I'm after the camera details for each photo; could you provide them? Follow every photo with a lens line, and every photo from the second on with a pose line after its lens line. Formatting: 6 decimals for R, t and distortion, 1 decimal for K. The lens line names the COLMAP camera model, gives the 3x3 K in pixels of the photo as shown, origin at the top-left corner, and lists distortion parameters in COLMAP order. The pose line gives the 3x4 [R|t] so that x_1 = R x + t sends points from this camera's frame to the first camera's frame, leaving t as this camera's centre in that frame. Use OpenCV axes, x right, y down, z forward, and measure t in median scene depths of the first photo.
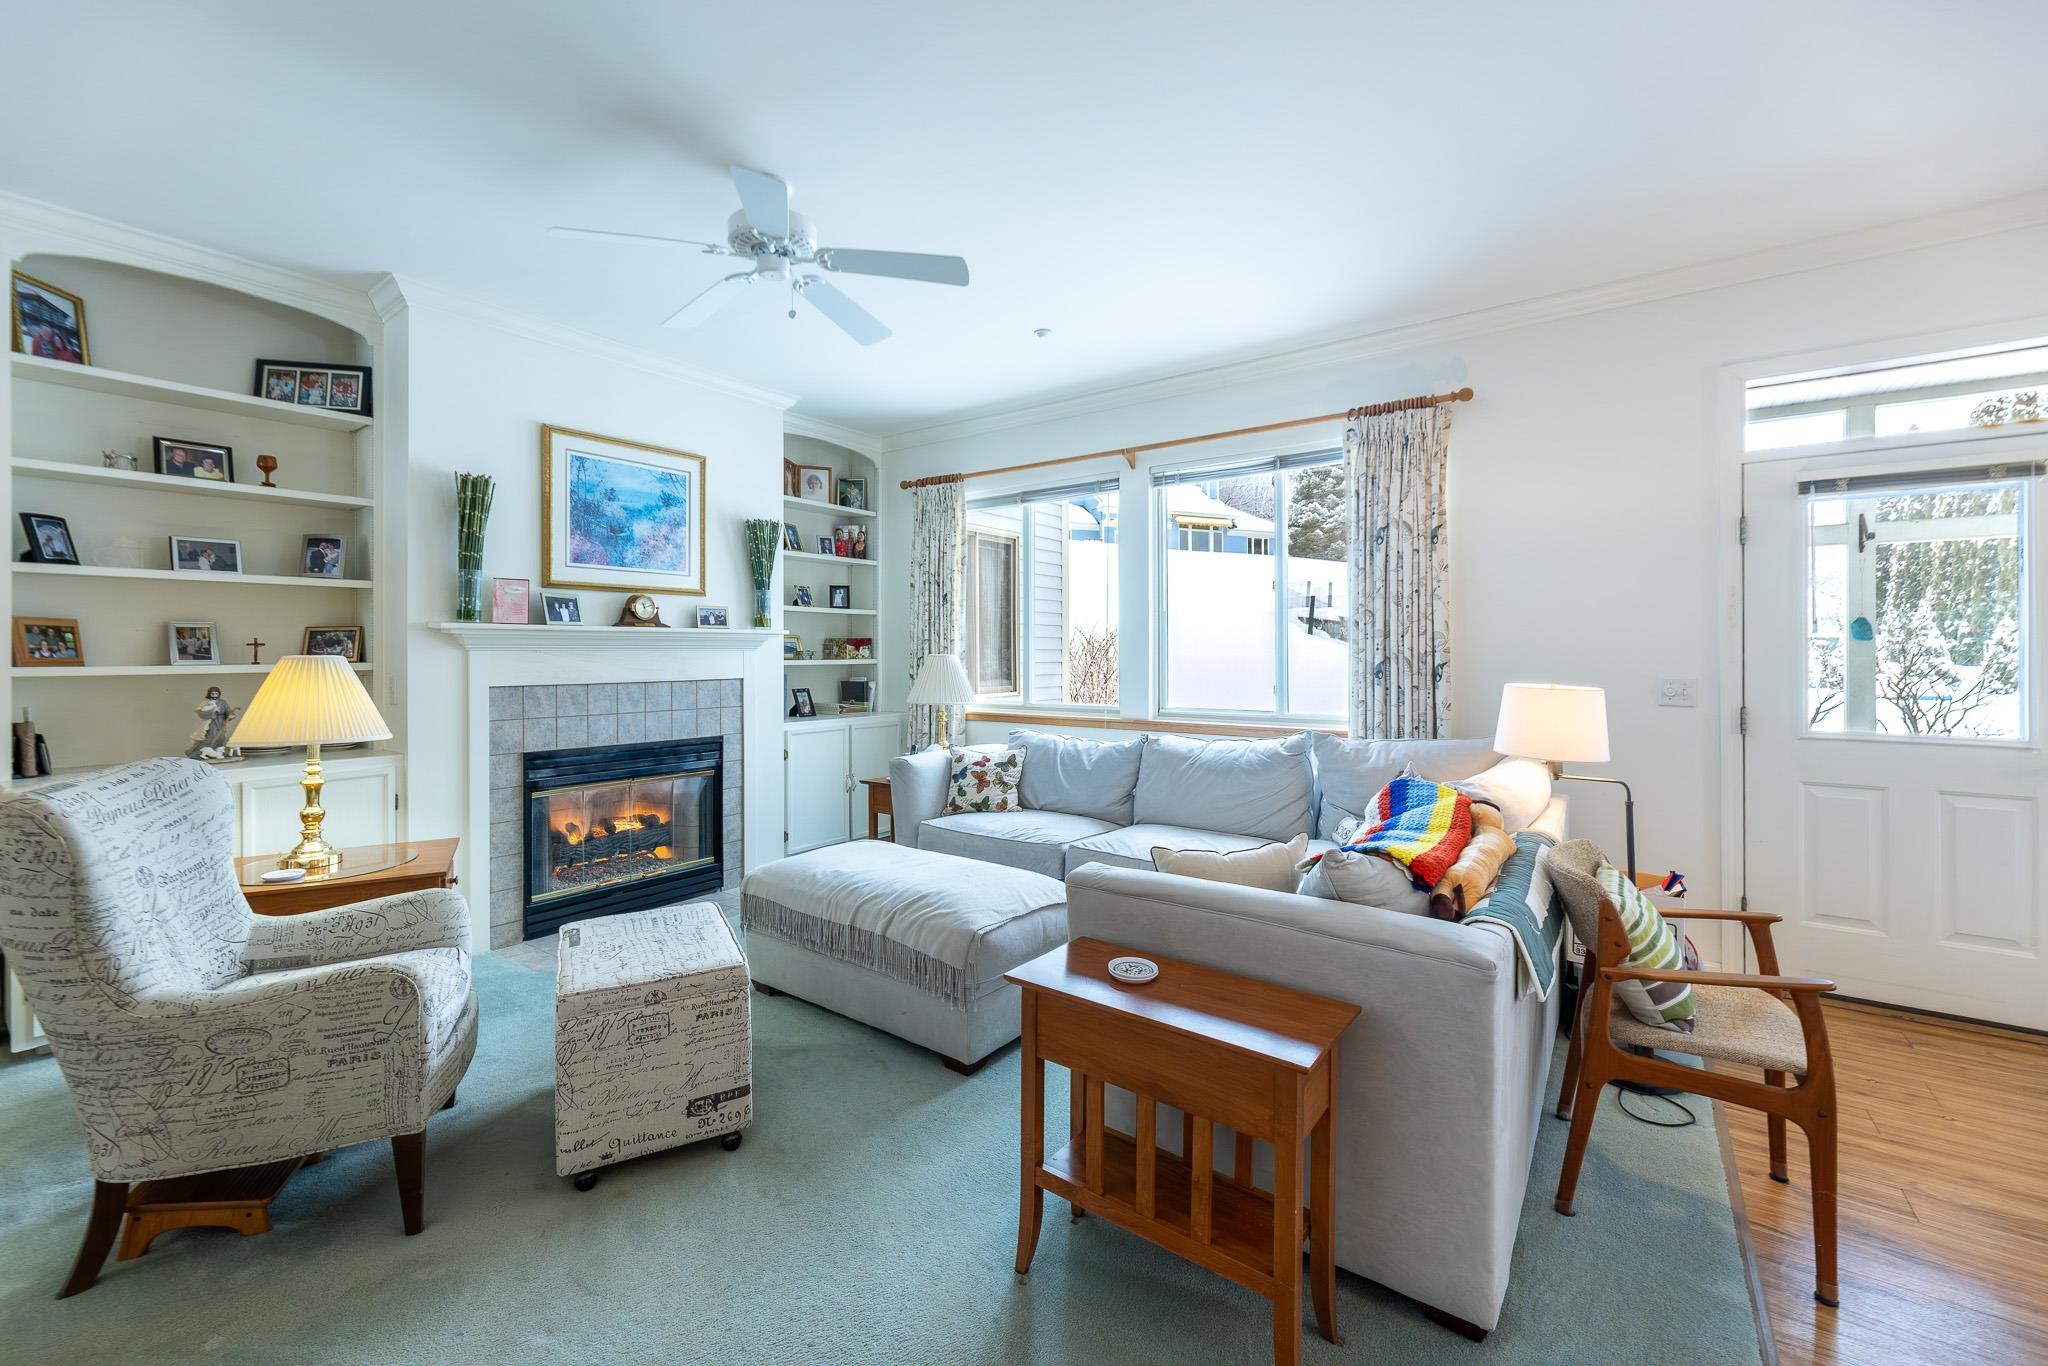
lens RADIAL K [[864.4, 0, 1020.3], [0, 864.4, 648.4], [0, 0, 1]] dist [0.006911, -0.002343]
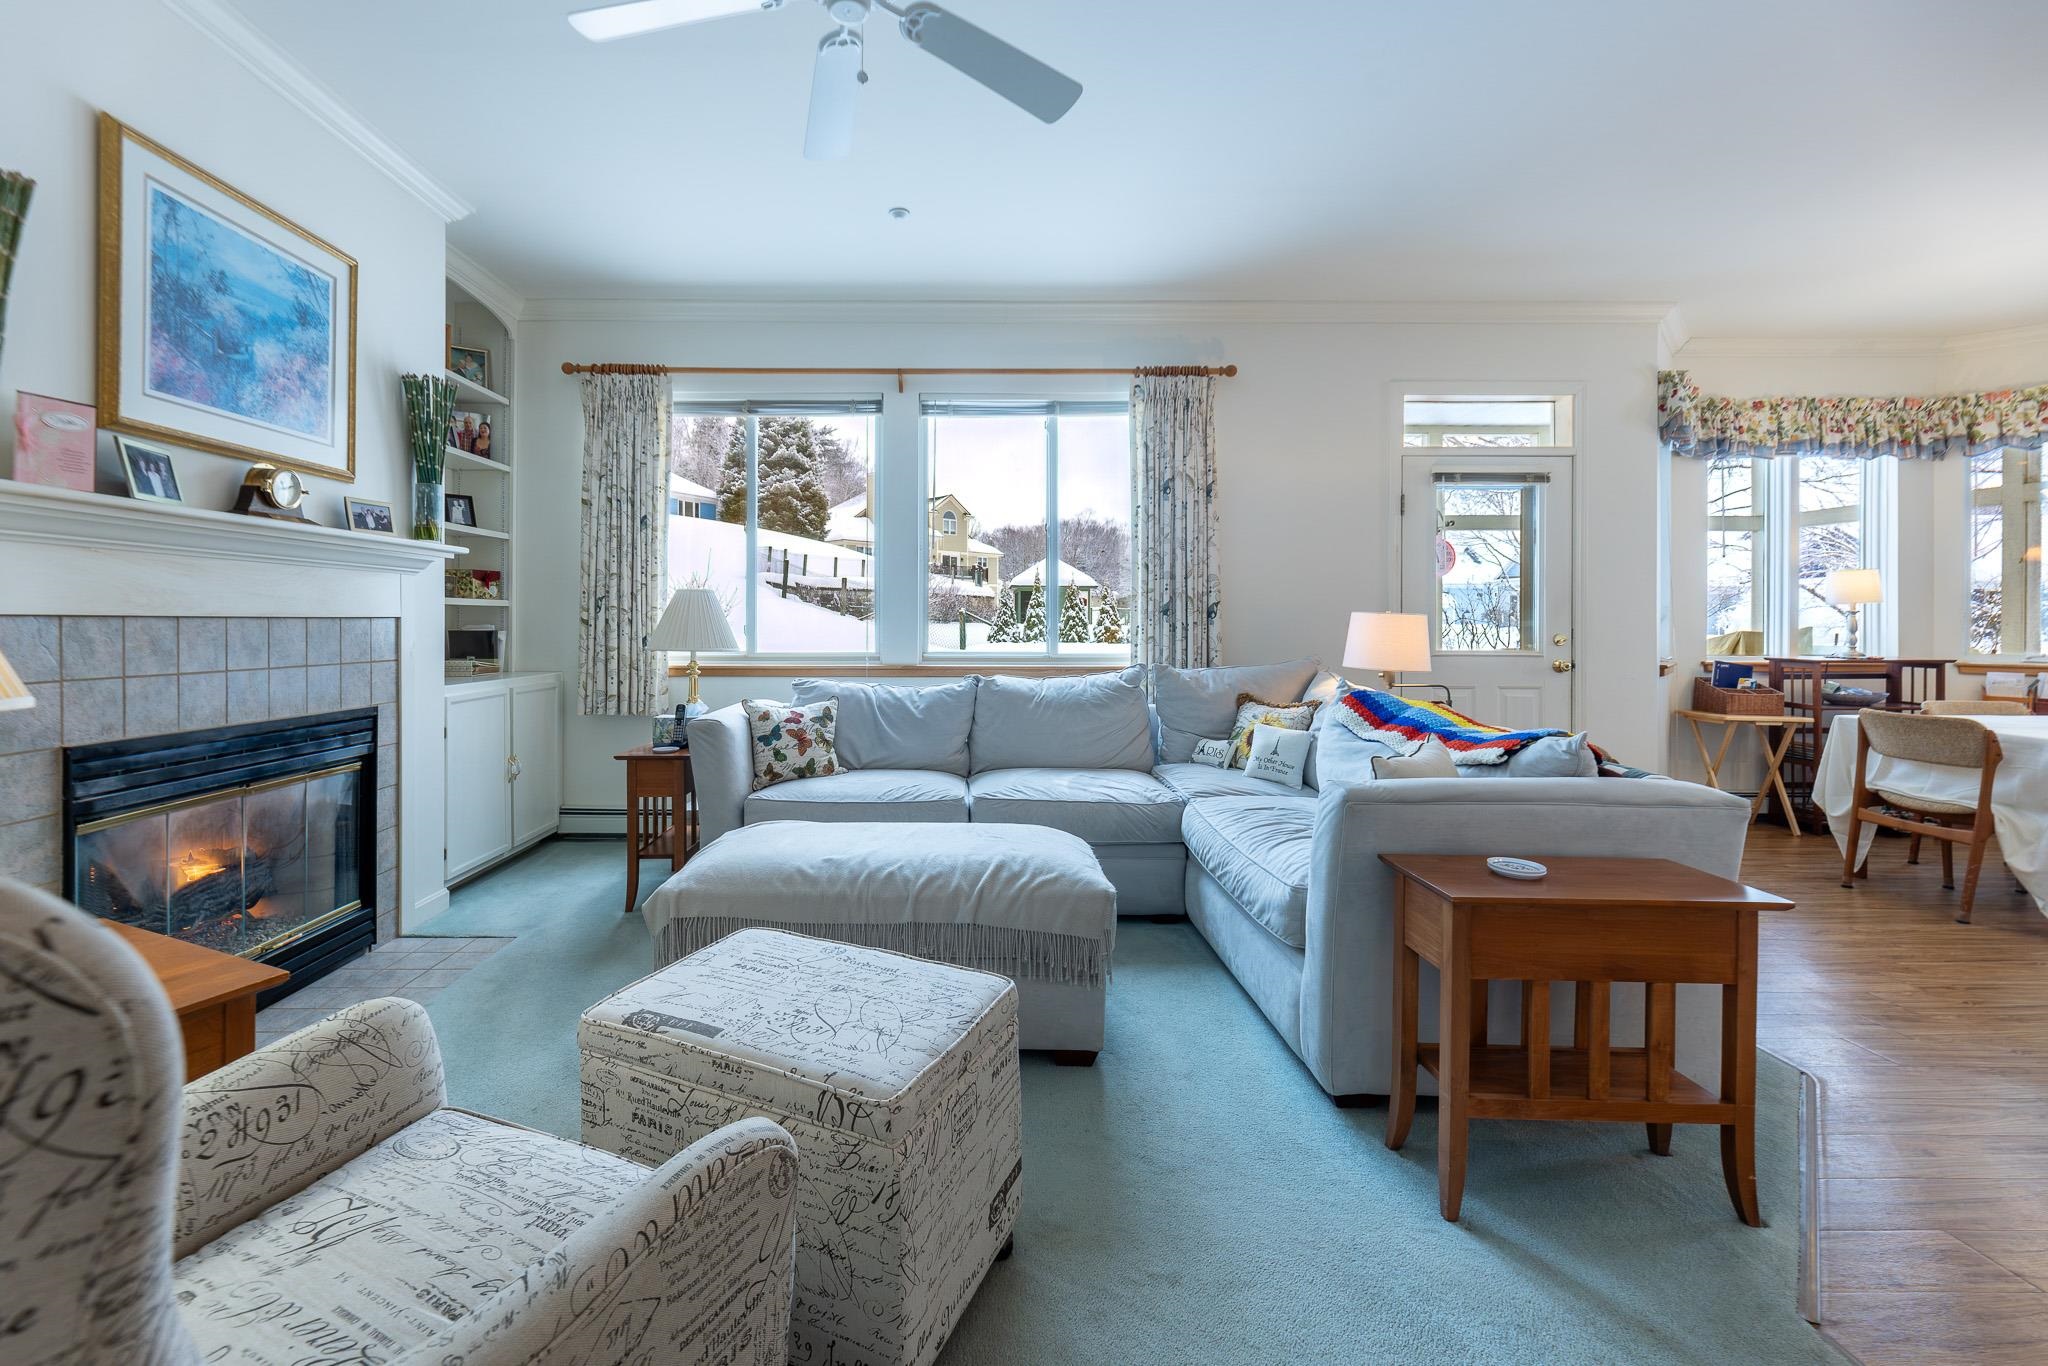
lens RADIAL K [[864.4, 0, 974.8], [0, 864.4, 619.1], [0, 0, 1]] dist [0.006911, -0.002343]
pose [[0.800434, 0.005571, 0.599395, -0.425257], [-0.005162, 0.999984, -0.002401, 0.041408], [-0.599399, -0.001173, 0.800450, 0.258845]]
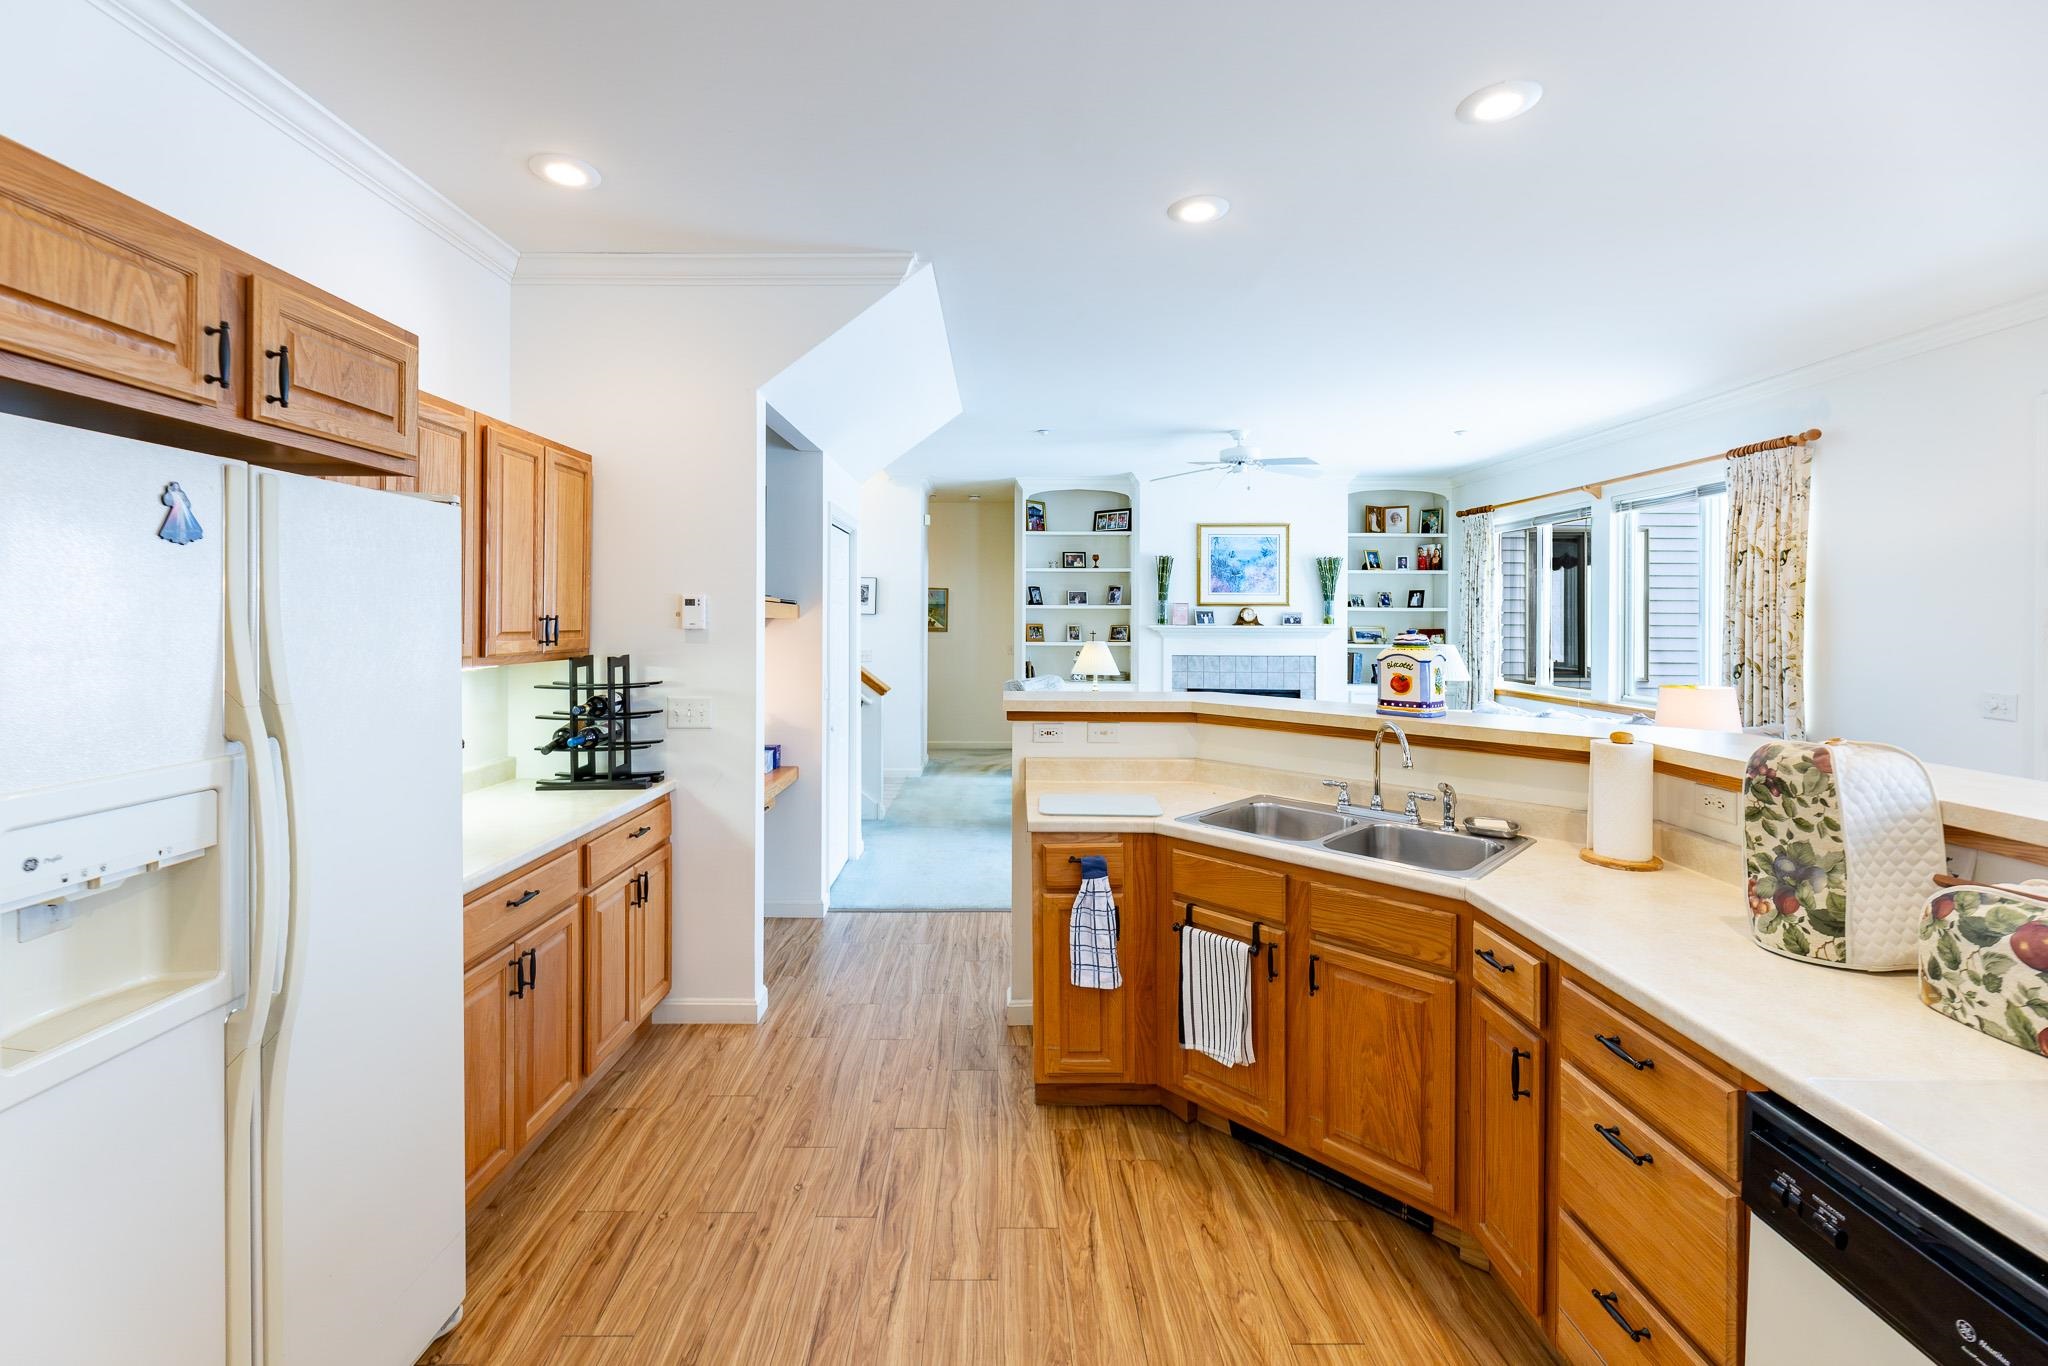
lens RADIAL K [[864.4, 0, 991.6], [0, 864.4, 616.3], [0, 0, 1]] dist [0.006911, -0.002343]
pose [[0.571911, 0.003992, -0.820306, 0.775523], [-0.001827, 0.999992, 0.003592, -0.051362], [0.820314, -0.000556, 0.571914, -0.502316]]
